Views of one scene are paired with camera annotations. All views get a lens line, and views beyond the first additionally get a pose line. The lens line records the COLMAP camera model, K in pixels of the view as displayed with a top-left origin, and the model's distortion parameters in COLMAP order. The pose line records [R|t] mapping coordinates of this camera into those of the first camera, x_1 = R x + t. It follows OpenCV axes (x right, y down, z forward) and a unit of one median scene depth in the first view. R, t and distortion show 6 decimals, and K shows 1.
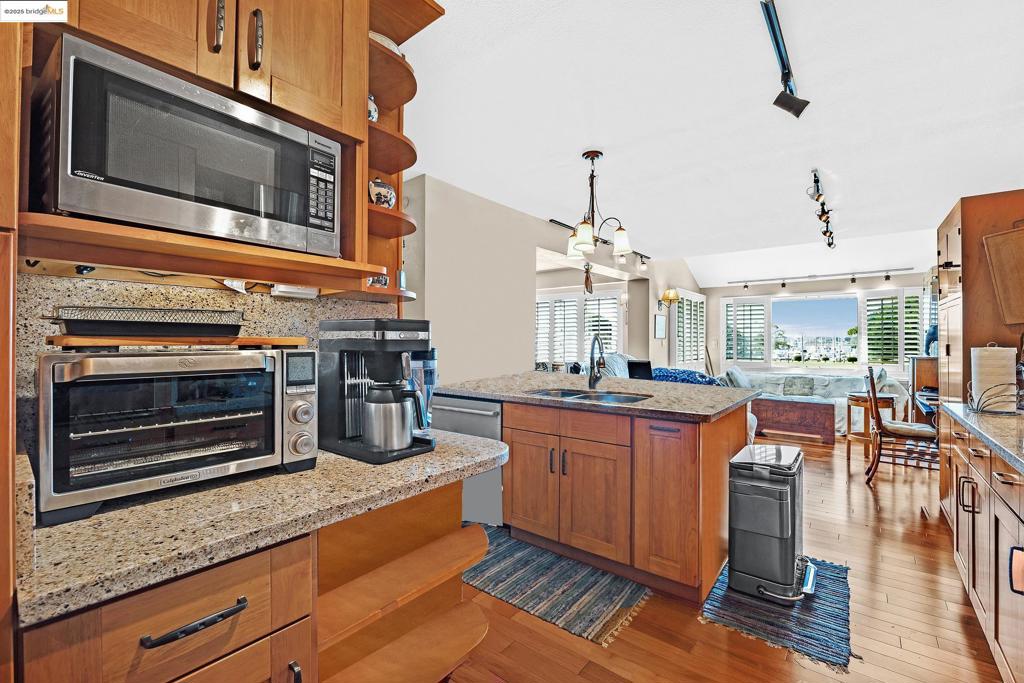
lens RADIAL K [[434.7, 0, 512.0], [0, 434.7, 341.5], [0, 0, 1]] dist [-0.013538, -0.000029]
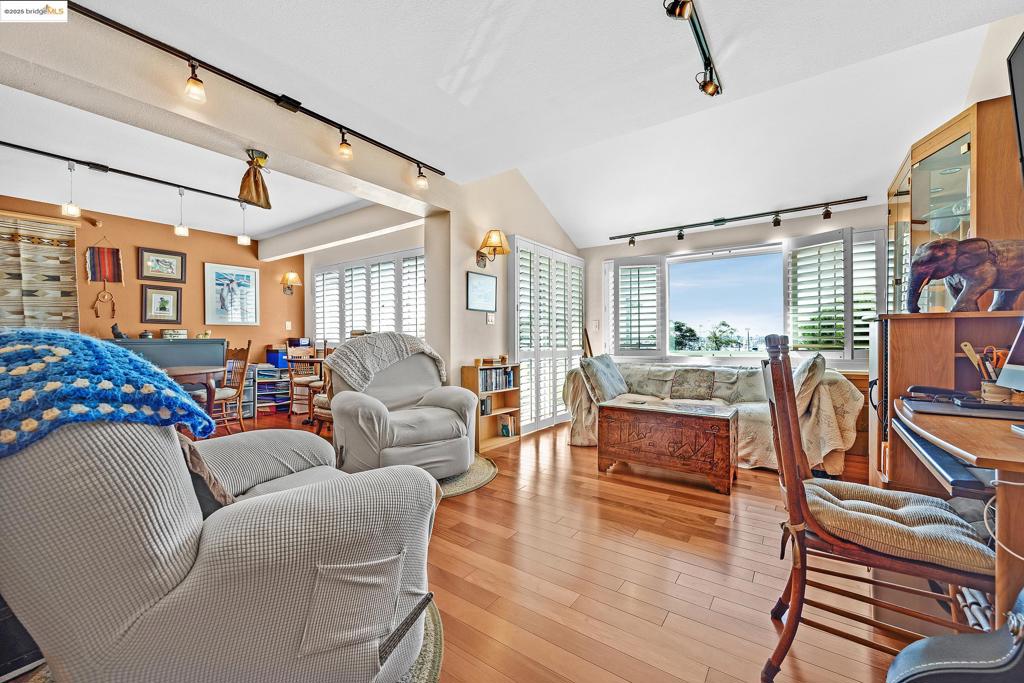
lens RADIAL K [[410.8, 0, 512.0], [0, 410.8, 341.5], [0, 0, 1]] dist [-0.002126, 0.000124]
pose [[0.998019, -0.004055, 0.062787, 0.364398], [0.003983, 0.999991, 0.001275, 0.038983], [-0.062791, -0.001023, 0.998026, 0.414843]]
